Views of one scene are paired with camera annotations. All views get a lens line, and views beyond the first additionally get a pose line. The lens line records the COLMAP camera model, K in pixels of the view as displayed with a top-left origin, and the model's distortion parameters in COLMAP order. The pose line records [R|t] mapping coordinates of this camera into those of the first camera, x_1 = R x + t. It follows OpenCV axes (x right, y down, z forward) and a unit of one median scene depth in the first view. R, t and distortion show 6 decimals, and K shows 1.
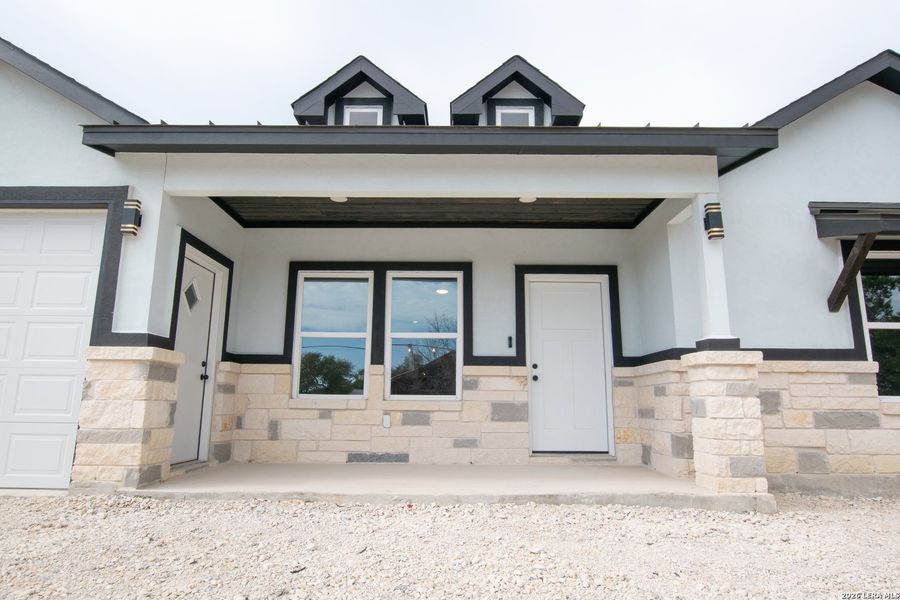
lens RADIAL K [[532.0, 0, 446.5], [0, 532.0, 300.8], [0, 0, 1]] dist [-0.005805, 0.005108]
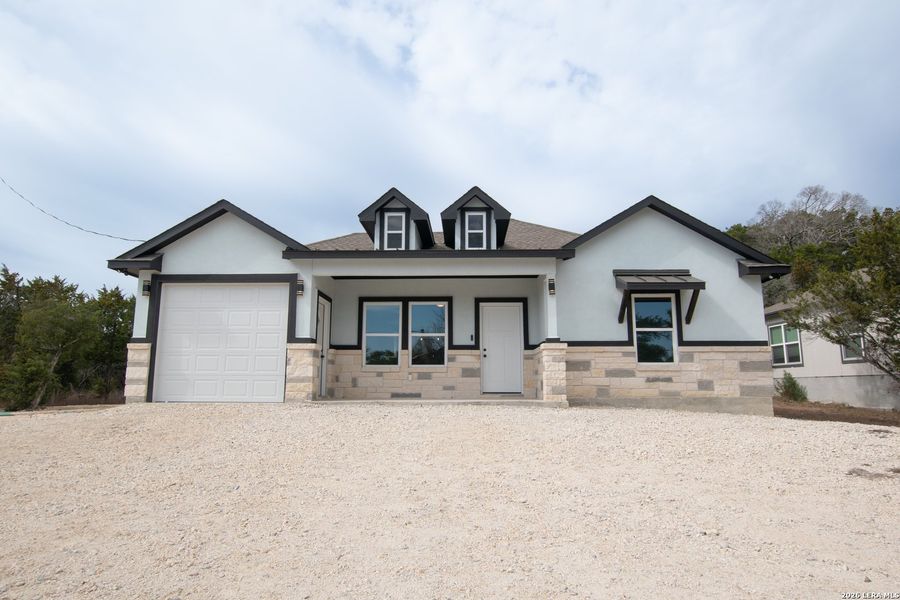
lens RADIAL K [[532.0, 0, 446.5], [0, 532.0, 300.8], [0, 0, 1]] dist [-0.005805, 0.005108]
pose [[0.999655, -0.010492, -0.024066, 0.079834], [0.011271, 0.999410, 0.032451, -0.133075], [0.023711, -0.032711, 0.999184, -1.035055]]
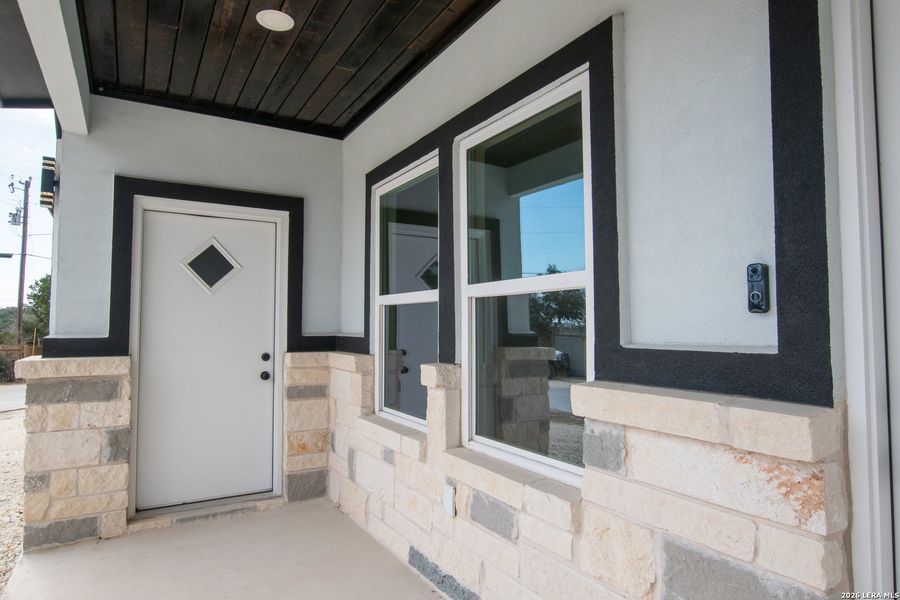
lens RADIAL K [[532.0, 0, 446.5], [0, 532.0, 300.8], [0, 0, 1]] dist [-0.005805, 0.005108]
pose [[0.520264, -0.050437, -0.852515, 0.258099], [0.168518, 0.984690, 0.044585, 0.054259], [0.837214, -0.166860, 0.520798, 0.831709]]
